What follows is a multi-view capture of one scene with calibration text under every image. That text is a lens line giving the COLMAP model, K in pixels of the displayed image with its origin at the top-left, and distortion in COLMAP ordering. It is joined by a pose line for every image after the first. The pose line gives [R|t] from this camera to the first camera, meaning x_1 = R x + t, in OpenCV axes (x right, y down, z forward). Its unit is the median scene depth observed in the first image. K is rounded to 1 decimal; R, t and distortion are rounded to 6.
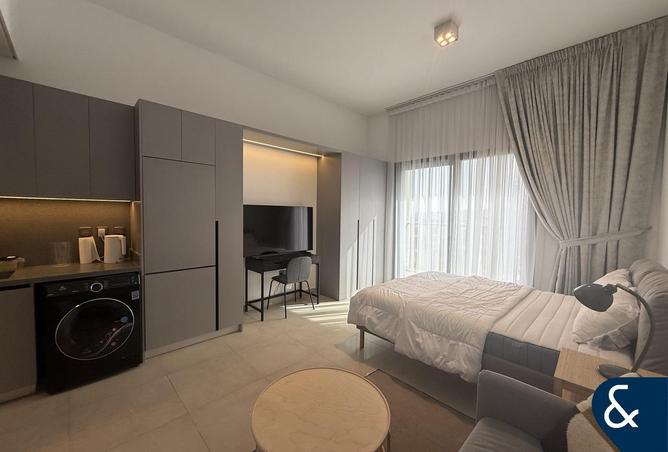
lens RADIAL K [[268.8, 0, 334.0], [0, 268.8, 226.0], [0, 0, 1]] dist [0.028663, 0.000060]
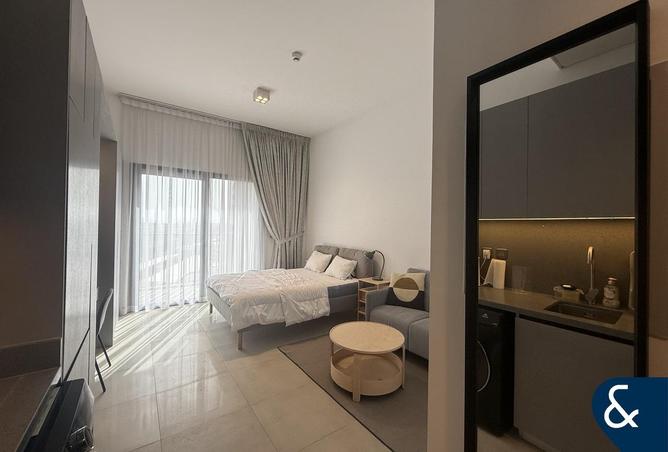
lens RADIAL K [[273.6, 0, 334.0], [0, 273.6, 226.0], [0, 0, 1]] dist [-0.000115, -0.000004]
pose [[0.147364, -0.002097, 0.989080, -0.709277], [0.039650, 0.999206, -0.003789, -0.014343], [-0.988287, 0.039775, 0.147330, 0.360099]]
